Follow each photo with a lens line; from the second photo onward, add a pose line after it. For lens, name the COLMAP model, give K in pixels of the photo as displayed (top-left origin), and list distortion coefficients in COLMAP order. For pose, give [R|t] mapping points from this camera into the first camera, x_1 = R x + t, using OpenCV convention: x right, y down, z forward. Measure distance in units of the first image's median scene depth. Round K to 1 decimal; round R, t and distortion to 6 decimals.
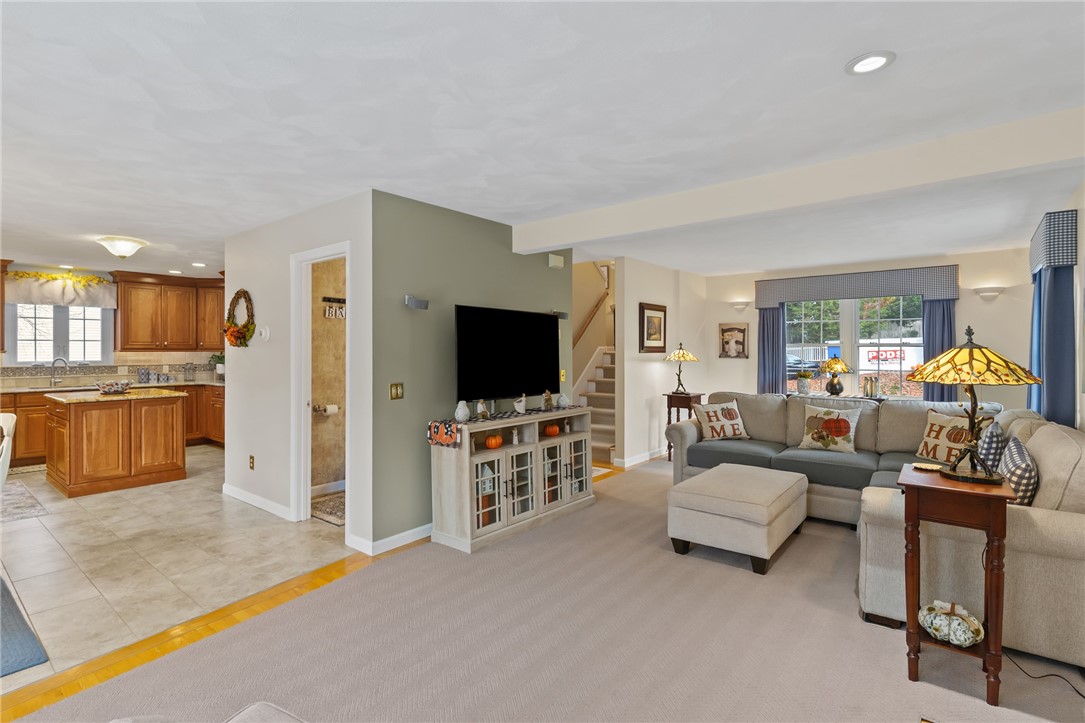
lens RADIAL K [[528.9, 0, 530.5], [0, 528.9, 348.6], [0, 0, 1]] dist [-0.002881, -0.001559]
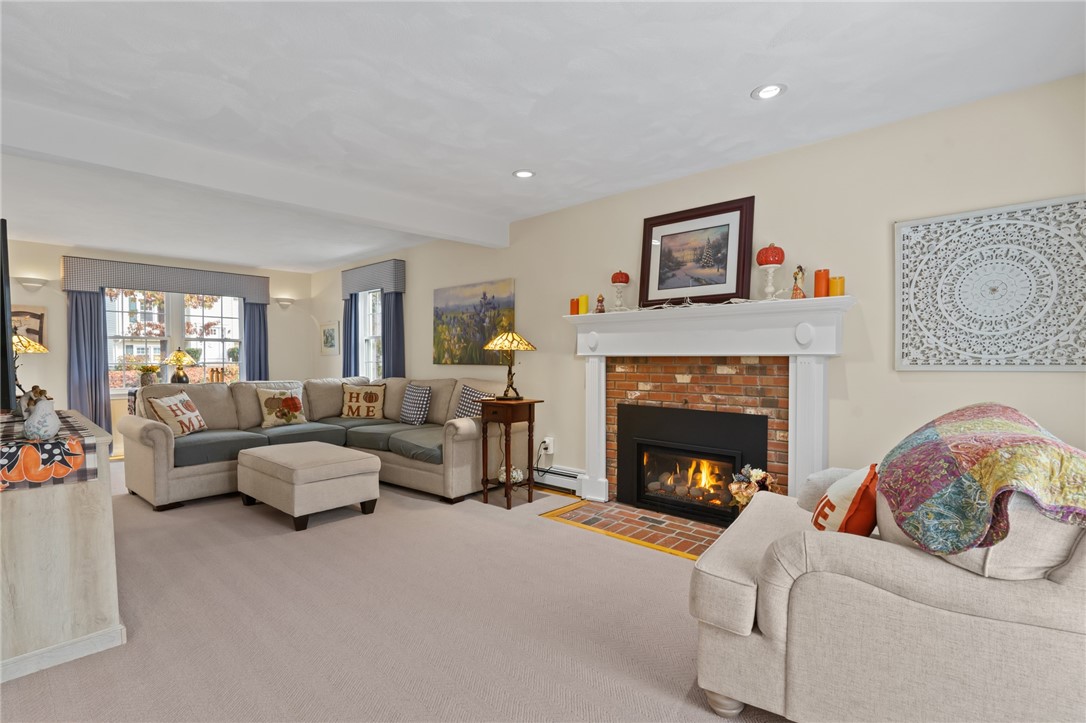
lens RADIAL K [[528.8, 0, 522.4], [0, 528.8, 364.1], [0, 0, 1]] dist [0.017163, -0.000056]
pose [[0.095351, -0.013743, 0.995349, -0.473359], [-0.000760, 0.999903, 0.013879, 0.037132], [-0.995443, -0.002080, 0.095332, 0.327524]]
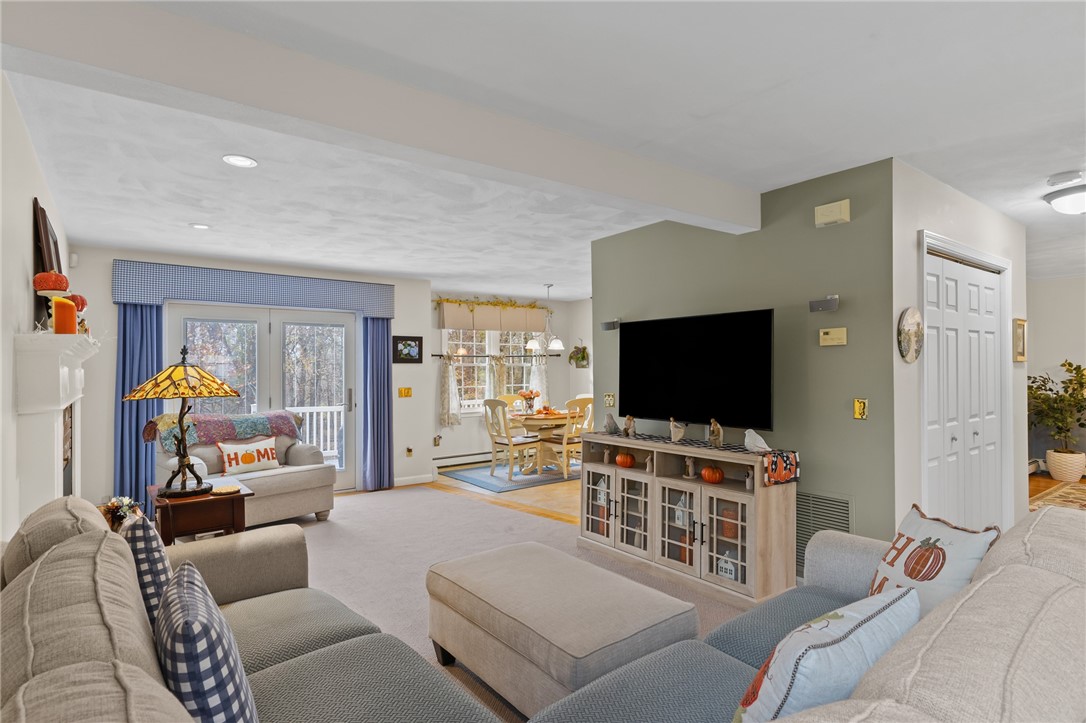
lens RADIAL K [[562.5, 0, 532.4], [0, 562.5, 364.6], [0, 0, 1]] dist [0.000335, 0.000330]
pose [[-0.241276, -0.004528, -0.970446, 0.711141], [0.010936, 0.999913, -0.007384, 0.004914], [0.970395, -0.012394, -0.241206, 0.793151]]
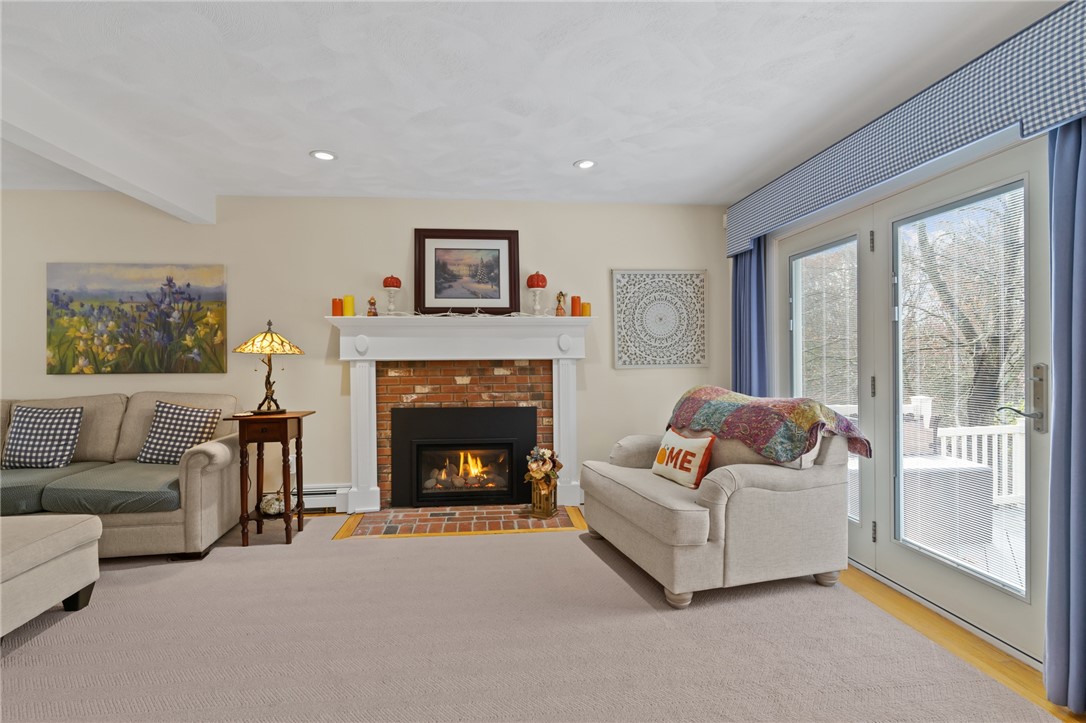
lens RADIAL K [[534.1, 0, 528.4], [0, 534.1, 355.6], [0, 0, 1]] dist [0.001279, -0.000294]
pose [[-0.696846, 0.008758, 0.717167, -0.387843], [0.006221, 0.999962, -0.006167, 0.035145], [-0.717193, 0.000164, -0.696874, 0.658553]]
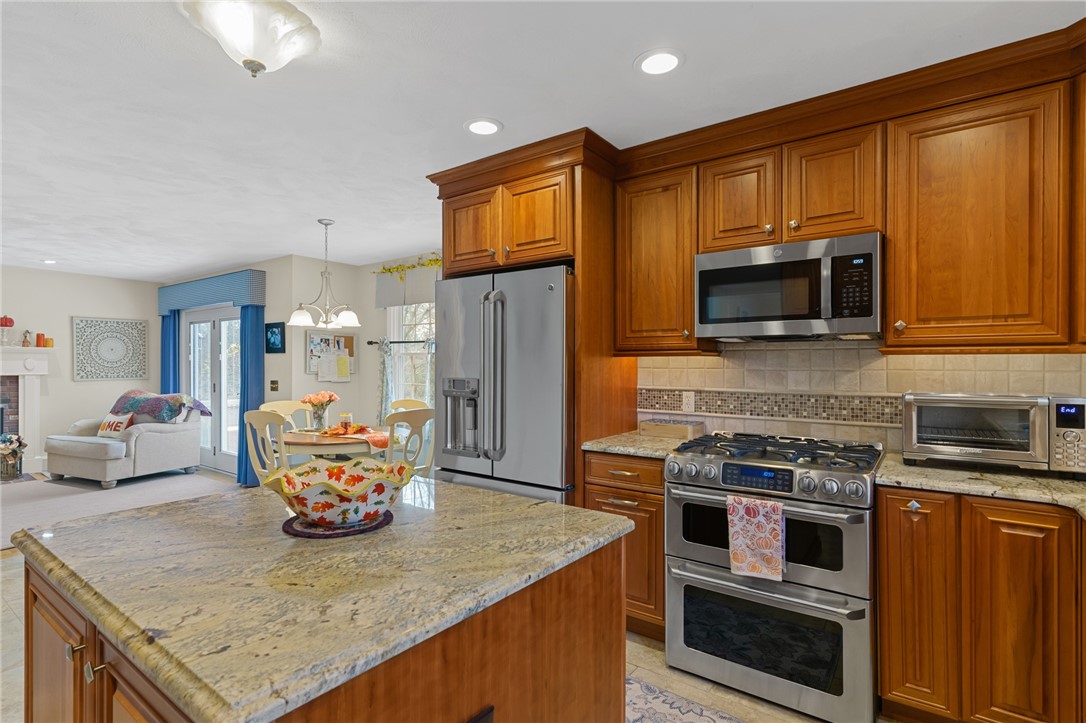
lens RADIAL K [[538.7, 0, 532.4], [0, 538.7, 363.1], [0, 0, 1]] dist [0.006652, 0.001239]
pose [[-0.998893, 0.000620, -0.047032, -0.910663], [0.000847, 0.999988, -0.004821, 0.016024], [0.047028, -0.004856, -0.998882, 1.317158]]
